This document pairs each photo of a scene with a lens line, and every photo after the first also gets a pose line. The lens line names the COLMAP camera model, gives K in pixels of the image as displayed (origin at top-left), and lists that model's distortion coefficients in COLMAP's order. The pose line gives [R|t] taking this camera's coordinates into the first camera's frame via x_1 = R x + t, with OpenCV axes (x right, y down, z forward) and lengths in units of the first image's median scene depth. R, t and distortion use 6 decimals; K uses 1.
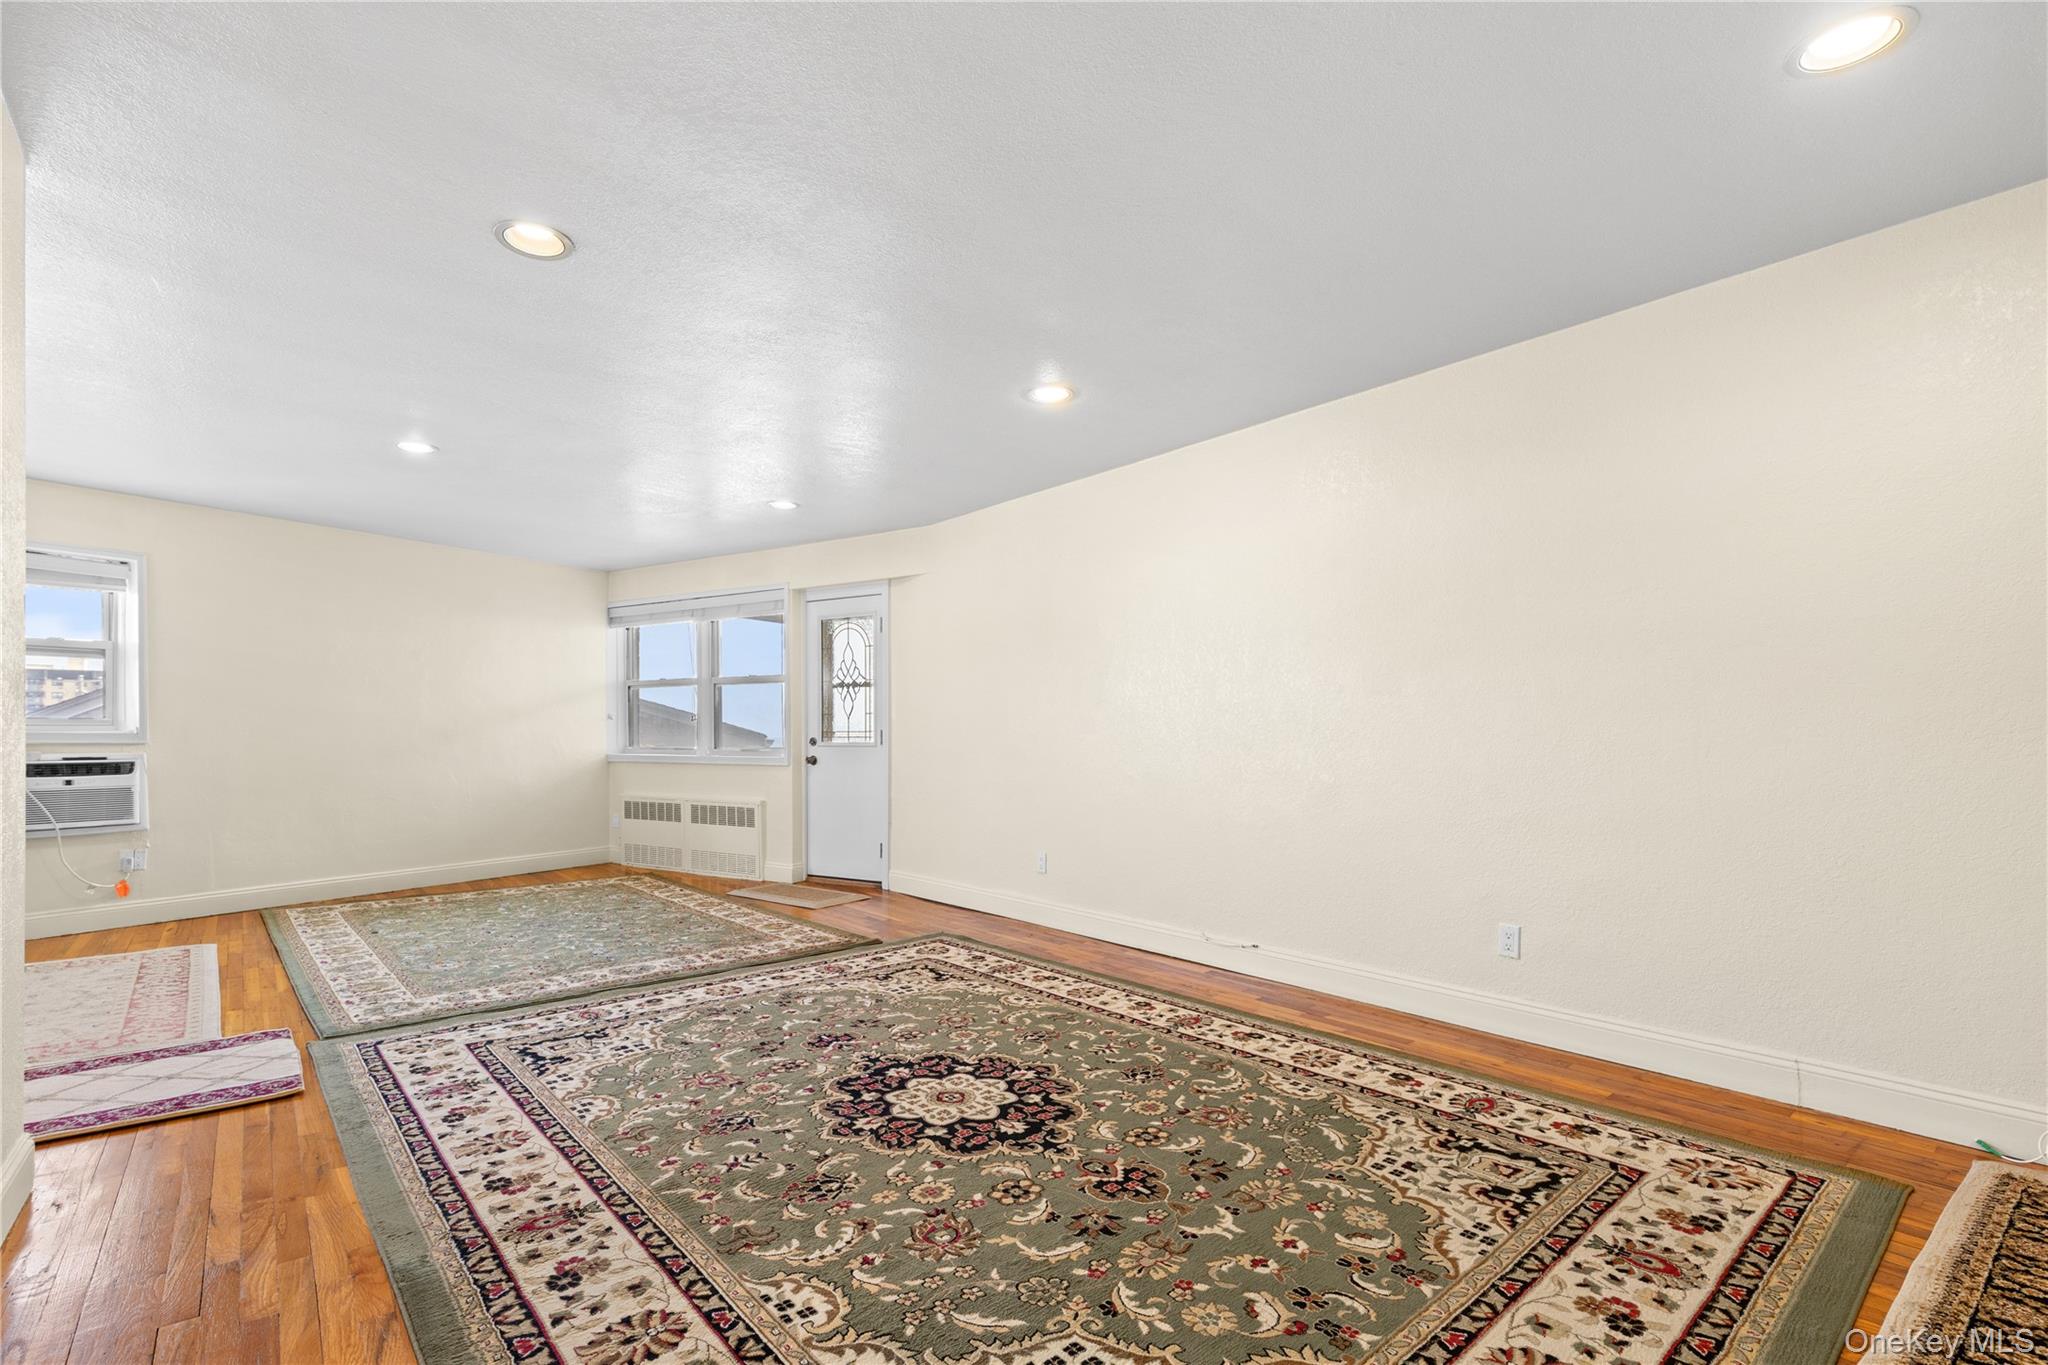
lens RADIAL K [[932.6, 0, 1004.2], [0, 932.6, 733.4], [0, 0, 1]] dist [0.006355, -0.000520]
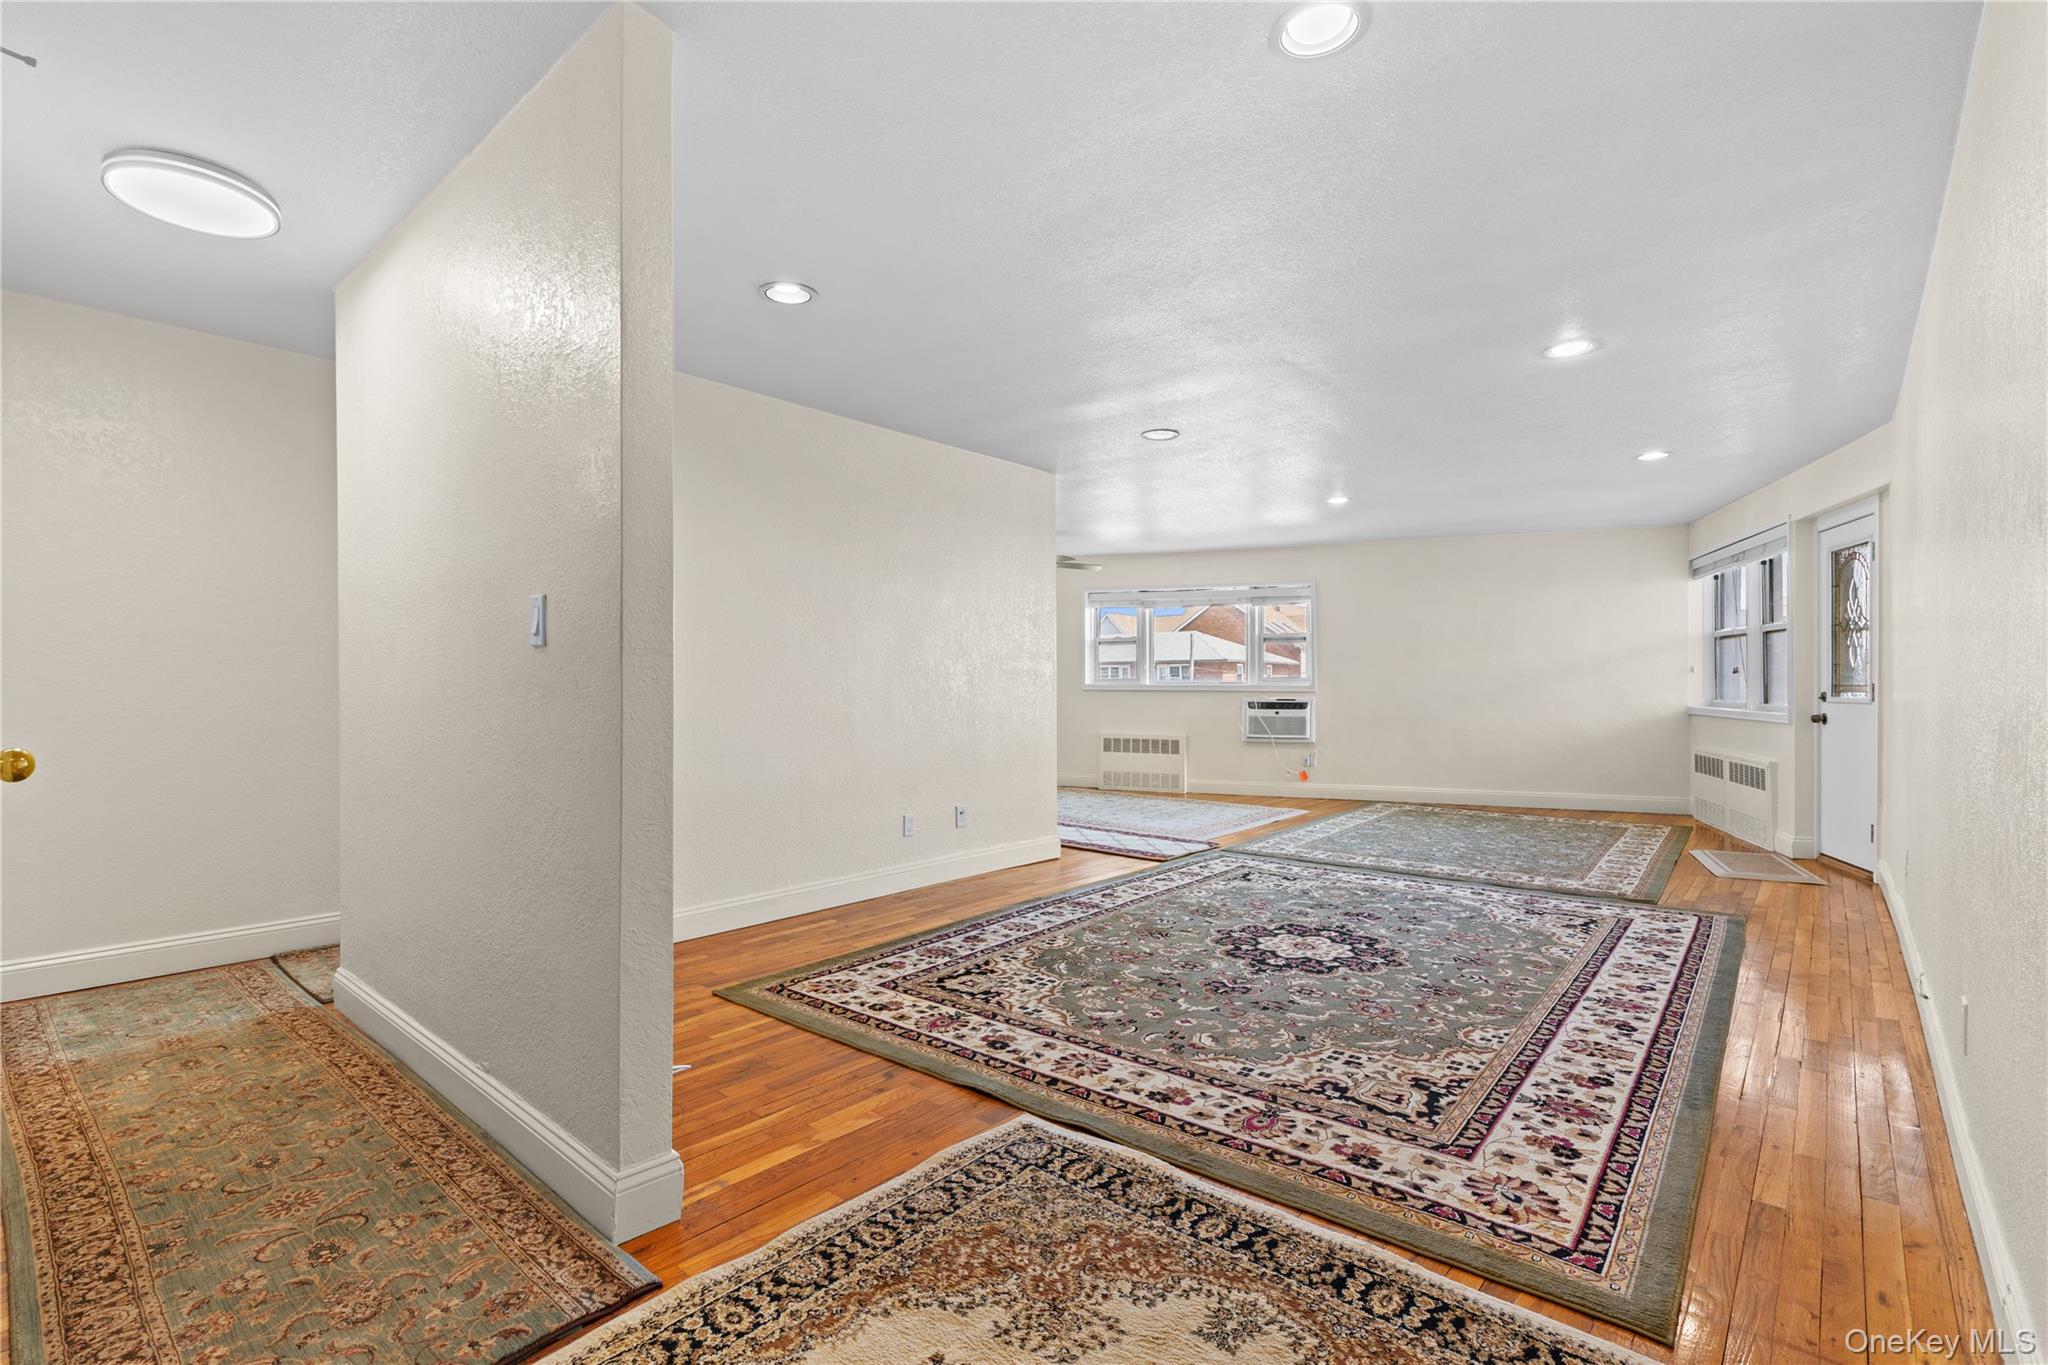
lens RADIAL K [[932.6, 0, 1010.0], [0, 932.6, 687.4], [0, 0, 1]] dist [0.006355, -0.000520]
pose [[0.177802, 0.002731, -0.984063, 1.075992], [0.000084, 0.999996, 0.002790, -0.003250], [0.984066, -0.000579, 0.177801, 0.272674]]
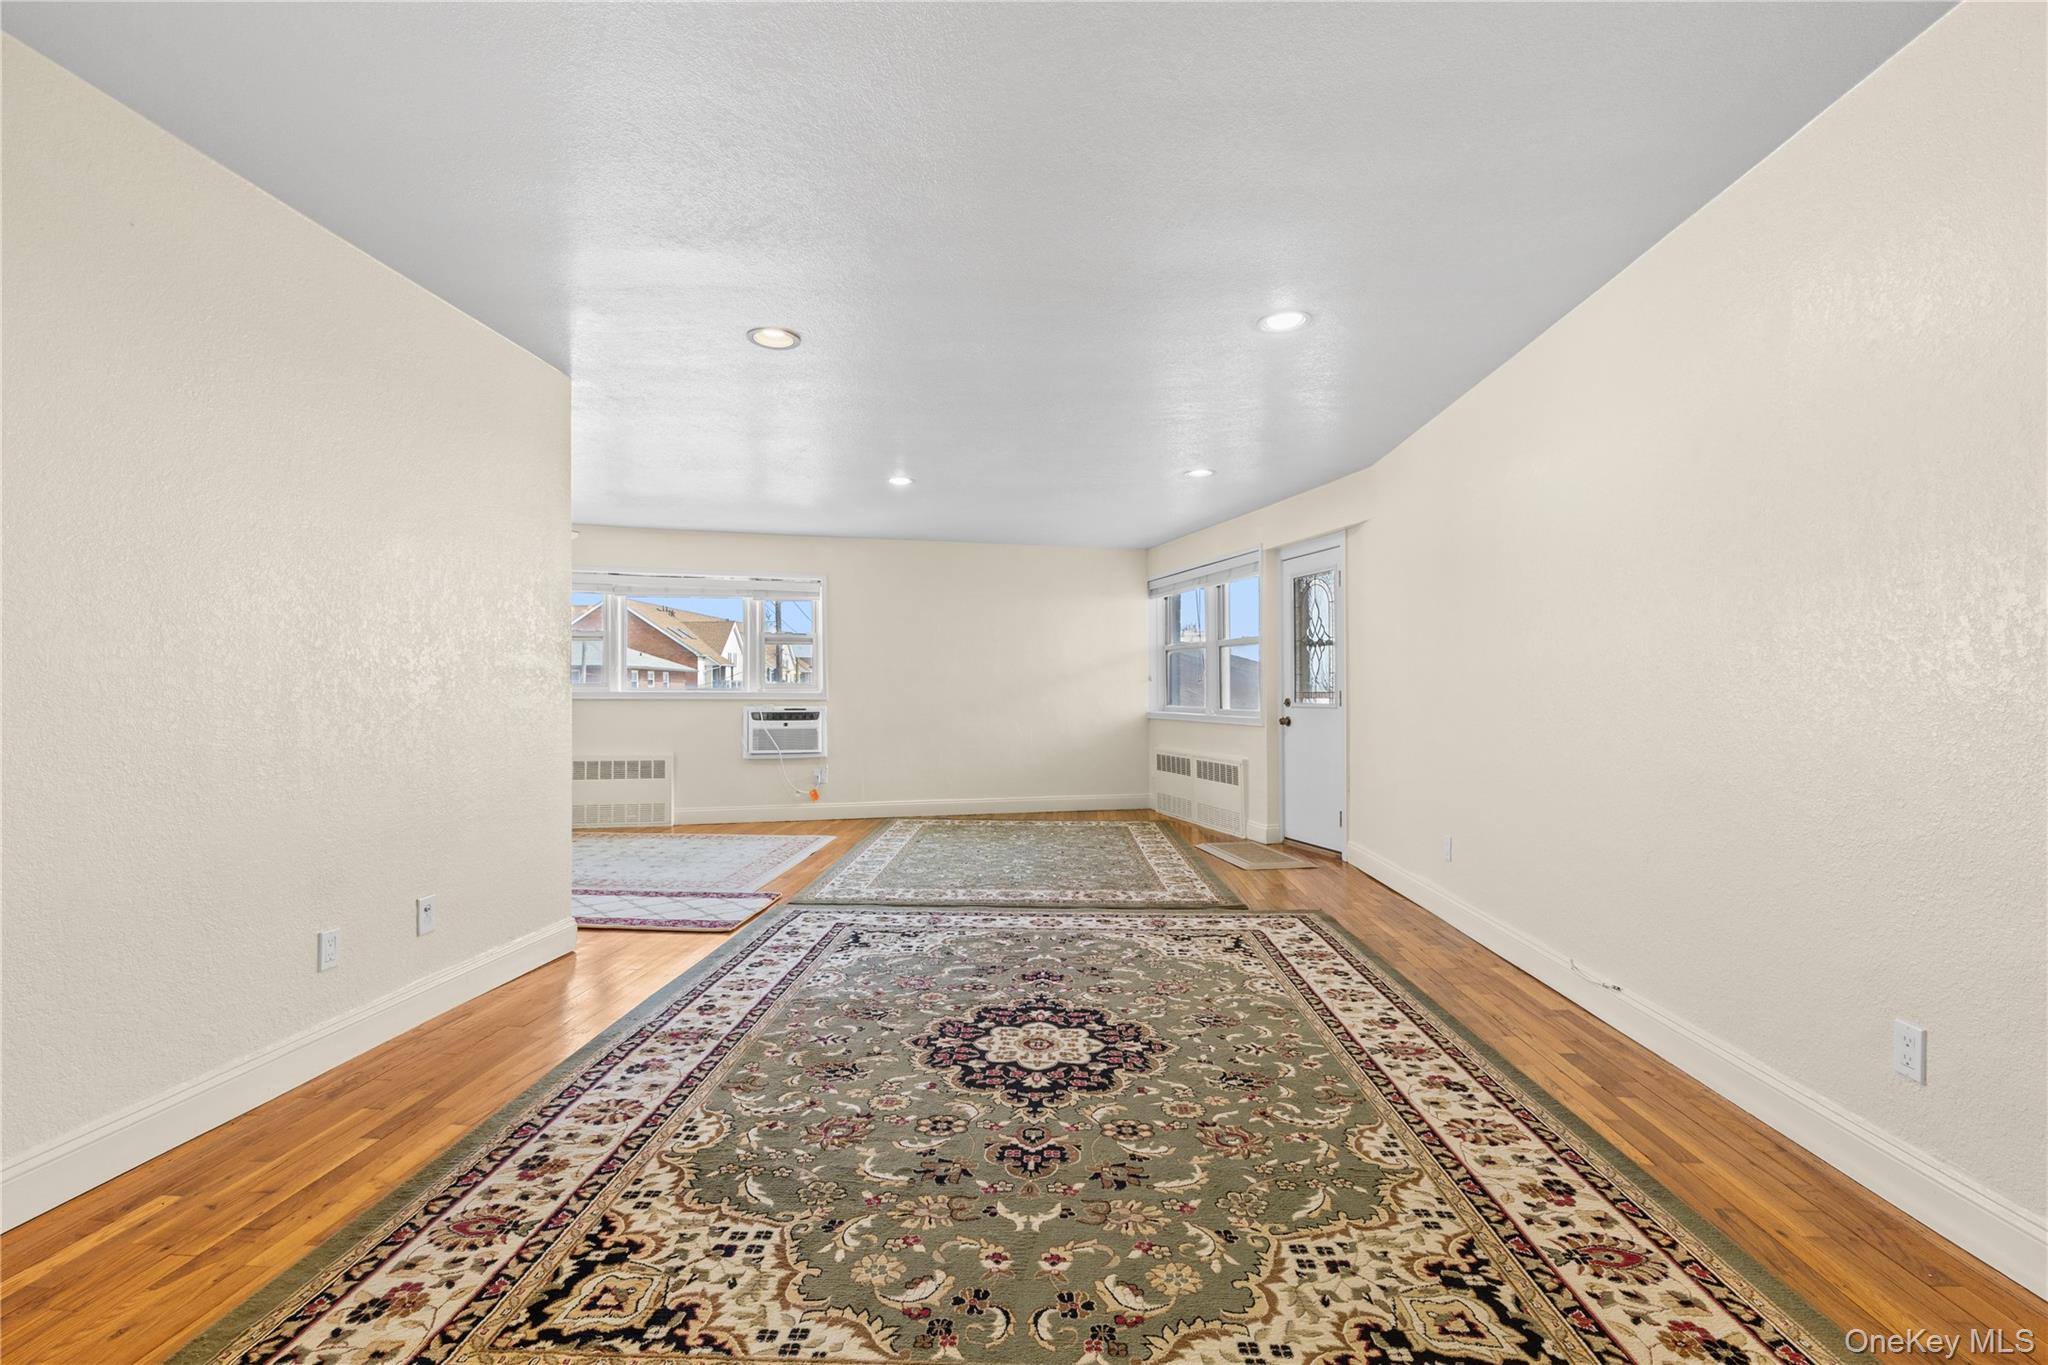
lens RADIAL K [[932.6, 0, 1014.0], [0, 932.6, 683.1], [0, 0, 1]] dist [0.006355, -0.000520]
pose [[0.730623, -0.006407, -0.682751, 0.551023], [-0.000498, 0.999951, -0.009916, -0.002831], [0.682781, 0.007584, 0.730584, 0.186948]]
